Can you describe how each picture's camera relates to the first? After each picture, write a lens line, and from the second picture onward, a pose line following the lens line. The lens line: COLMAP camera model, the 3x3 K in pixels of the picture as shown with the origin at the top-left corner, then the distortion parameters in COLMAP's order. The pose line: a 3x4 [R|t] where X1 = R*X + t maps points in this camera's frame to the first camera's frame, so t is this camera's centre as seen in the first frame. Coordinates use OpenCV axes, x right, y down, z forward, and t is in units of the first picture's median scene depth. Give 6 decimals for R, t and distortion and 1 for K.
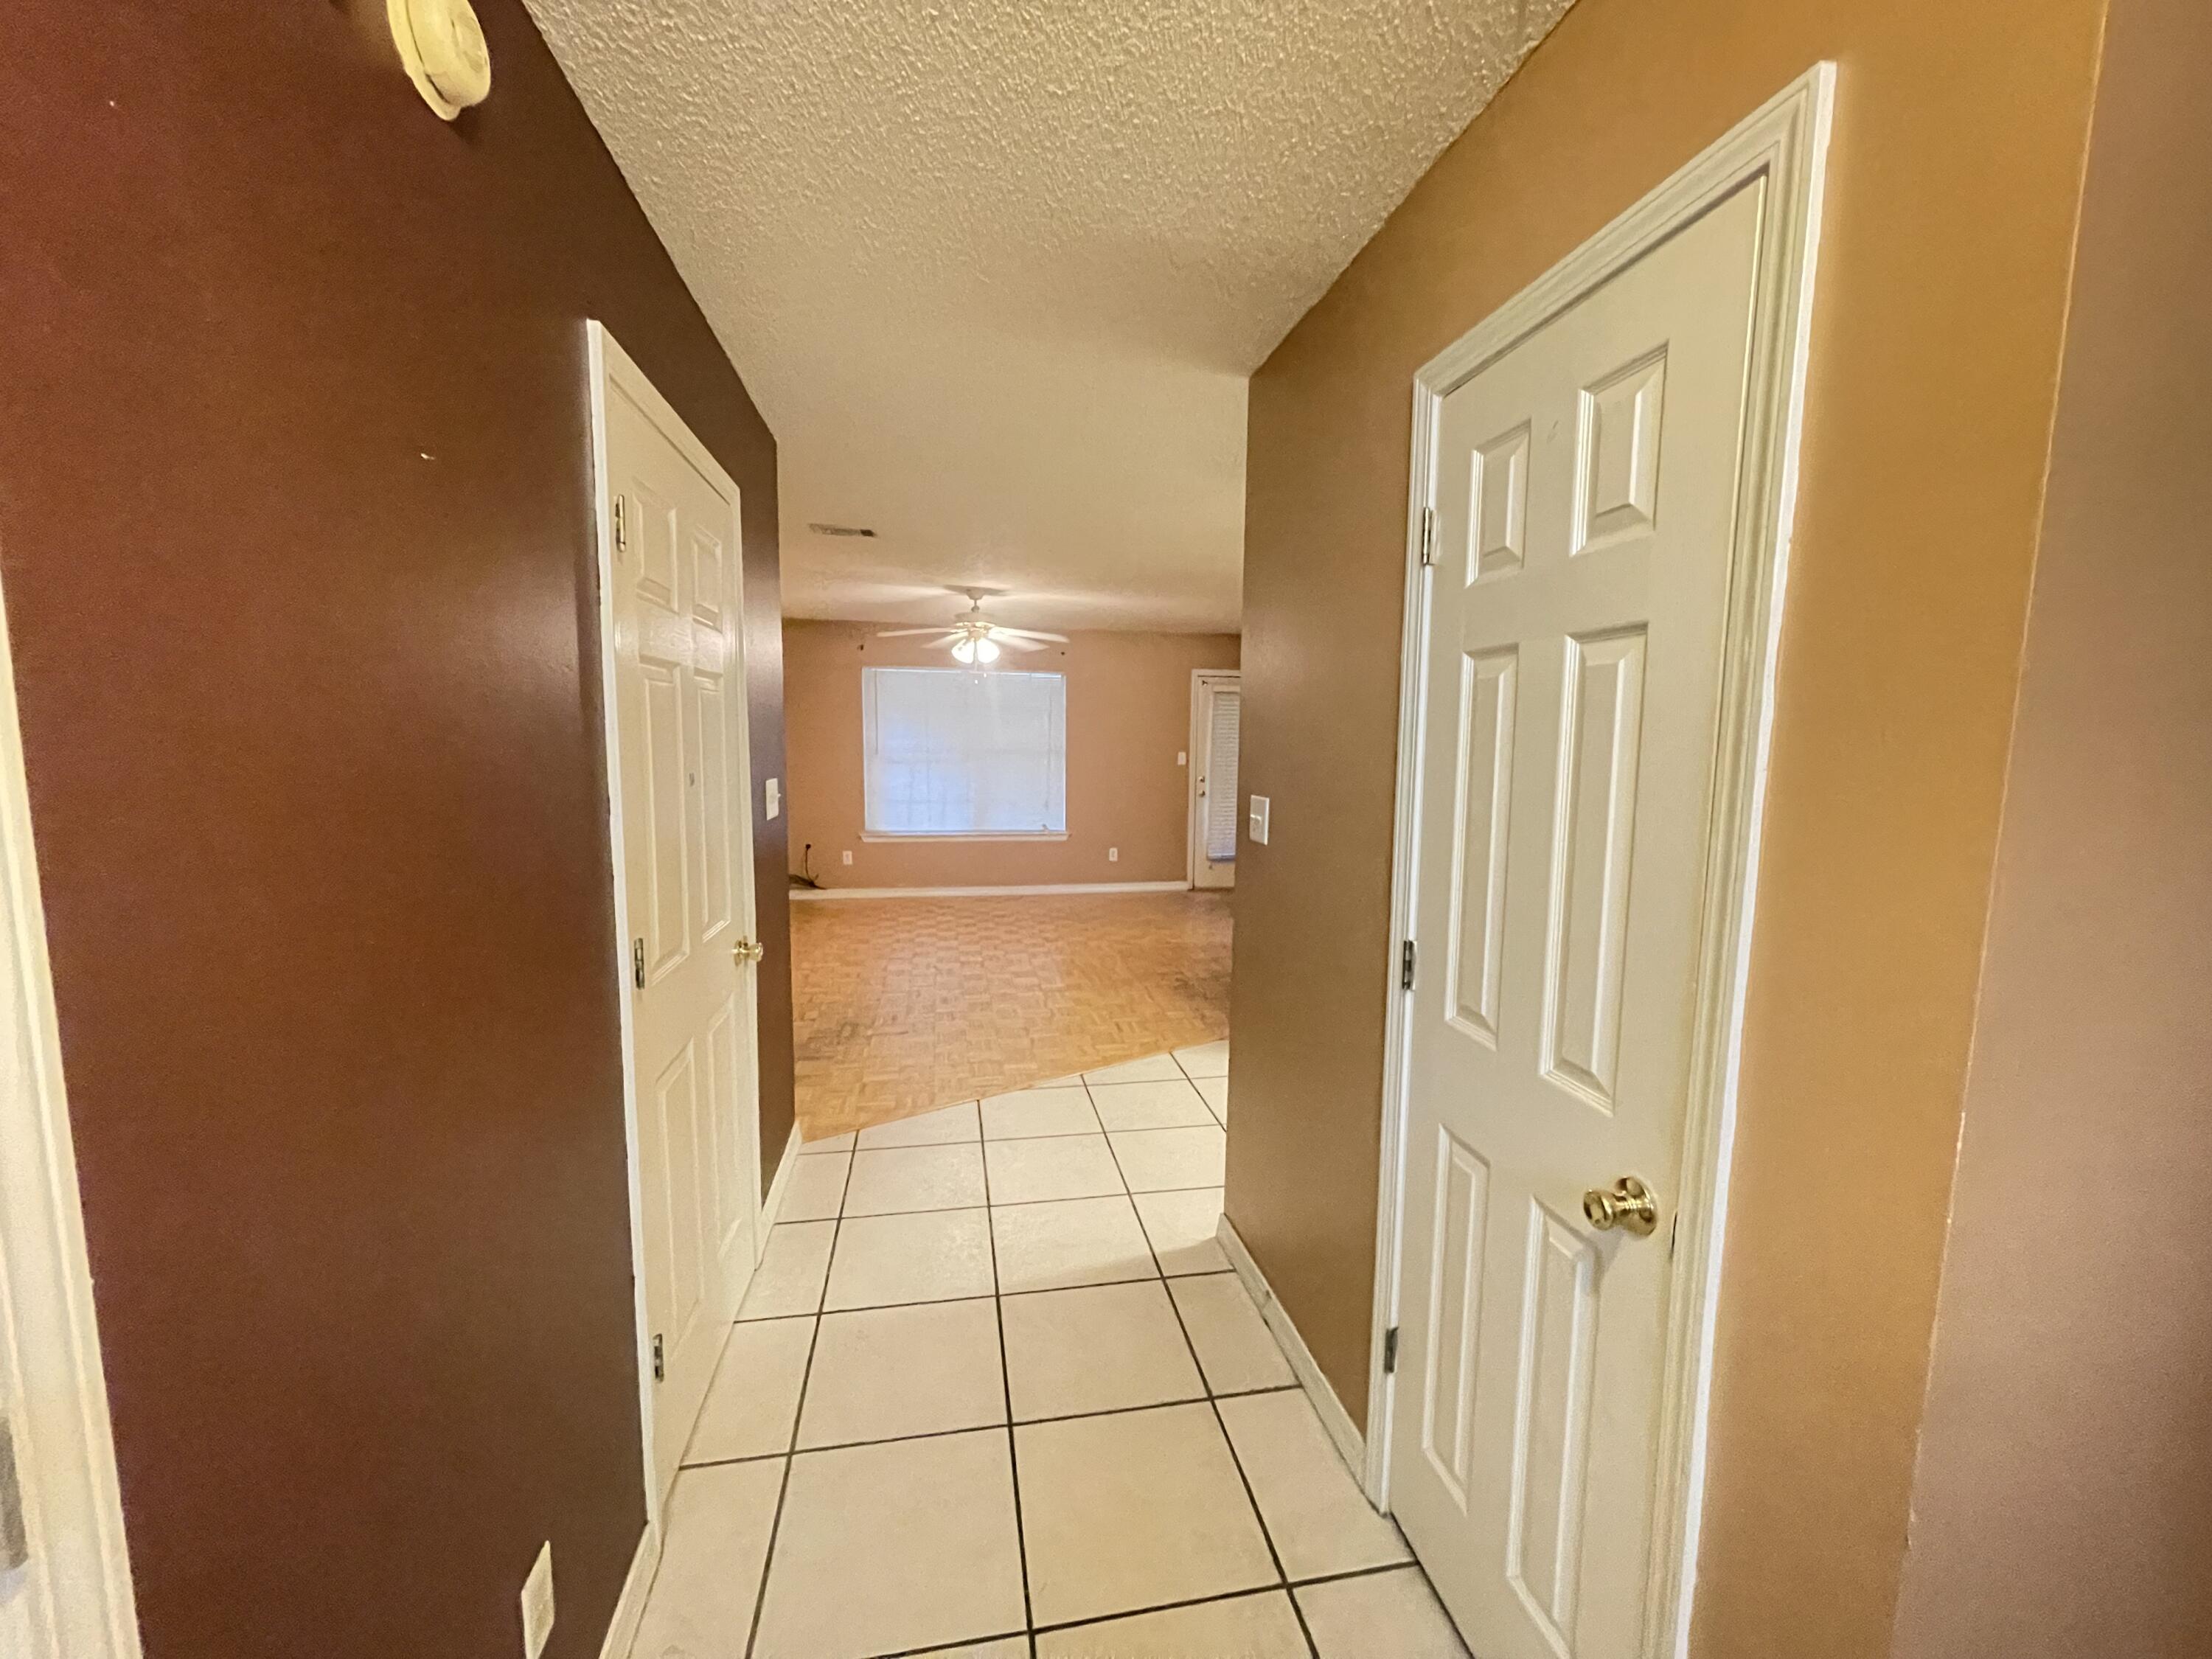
lens RADIAL K [[889.0, 0, 1106.0], [0, 889.0, 829.5], [0, 0, 1]] dist [0.000689, 0.000001]
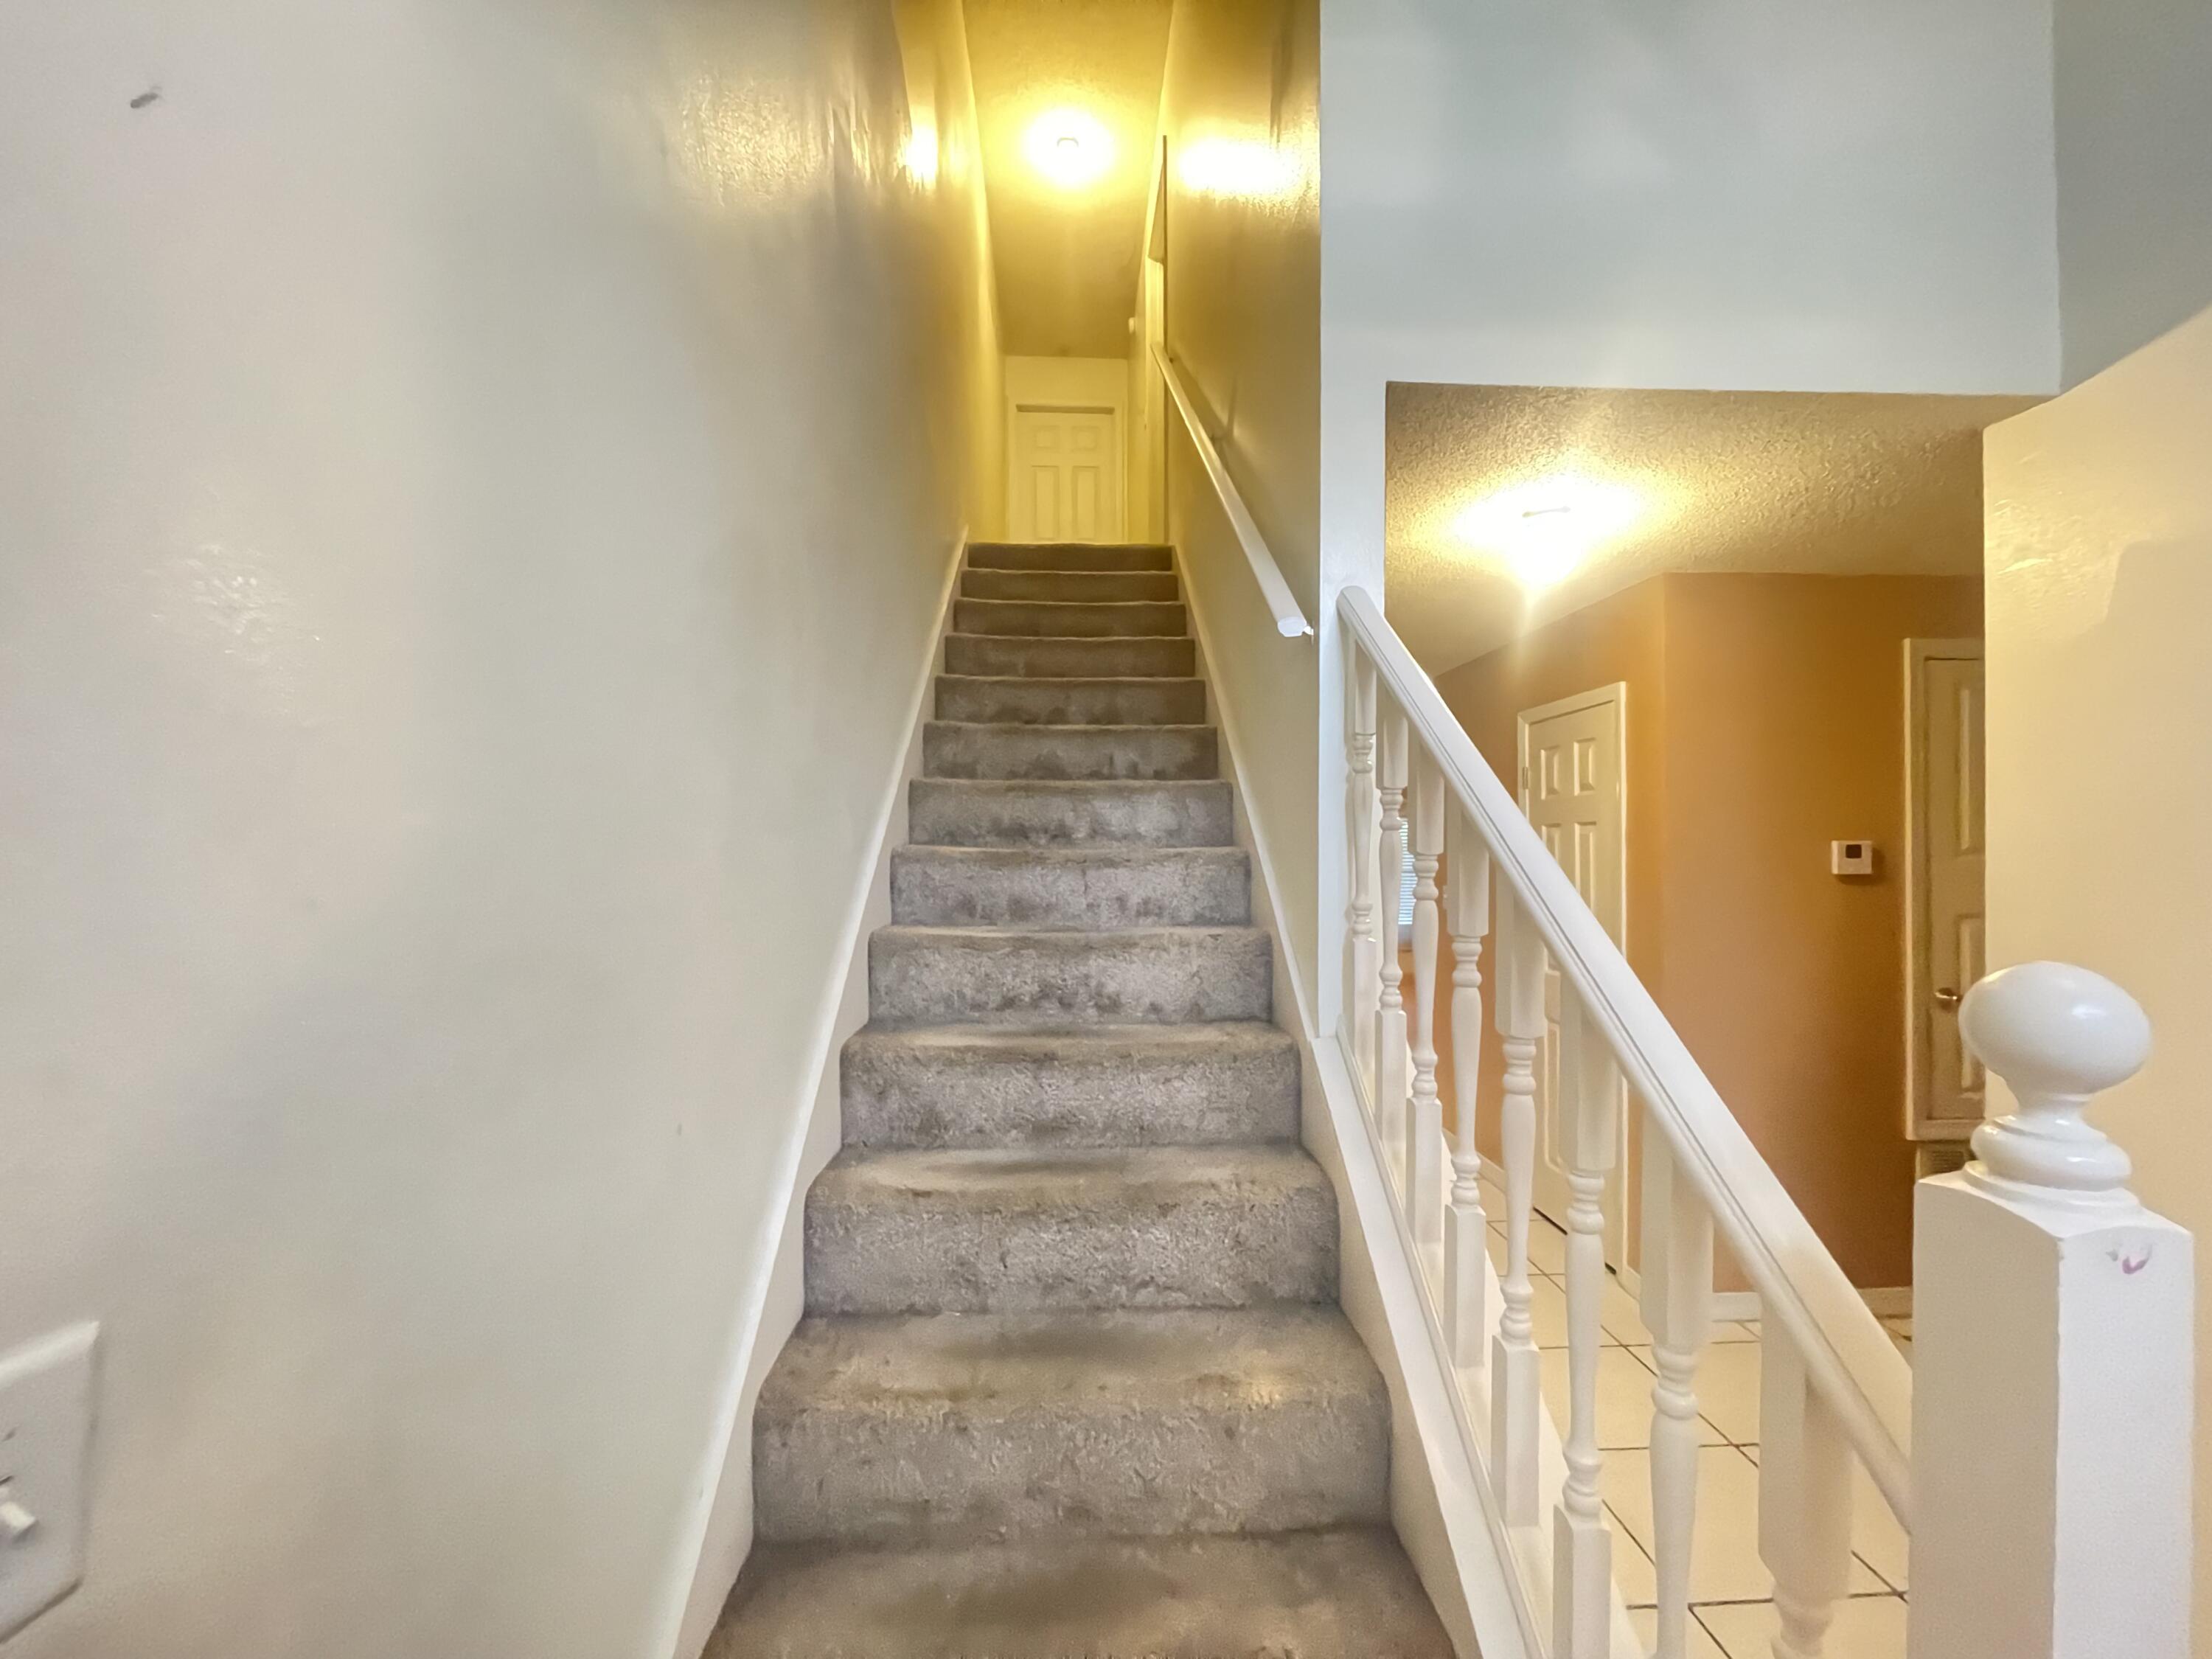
lens RADIAL K [[889.0, 0, 1106.0], [0, 889.0, 829.5], [0, 0, 1]] dist [0.000689, 0.000001]
pose [[0.990688, -0.013177, -0.135513, -0.120705], [-0.003720, 0.992315, -0.123683, 0.033857], [0.136101, 0.123035, 0.983025, -0.408743]]
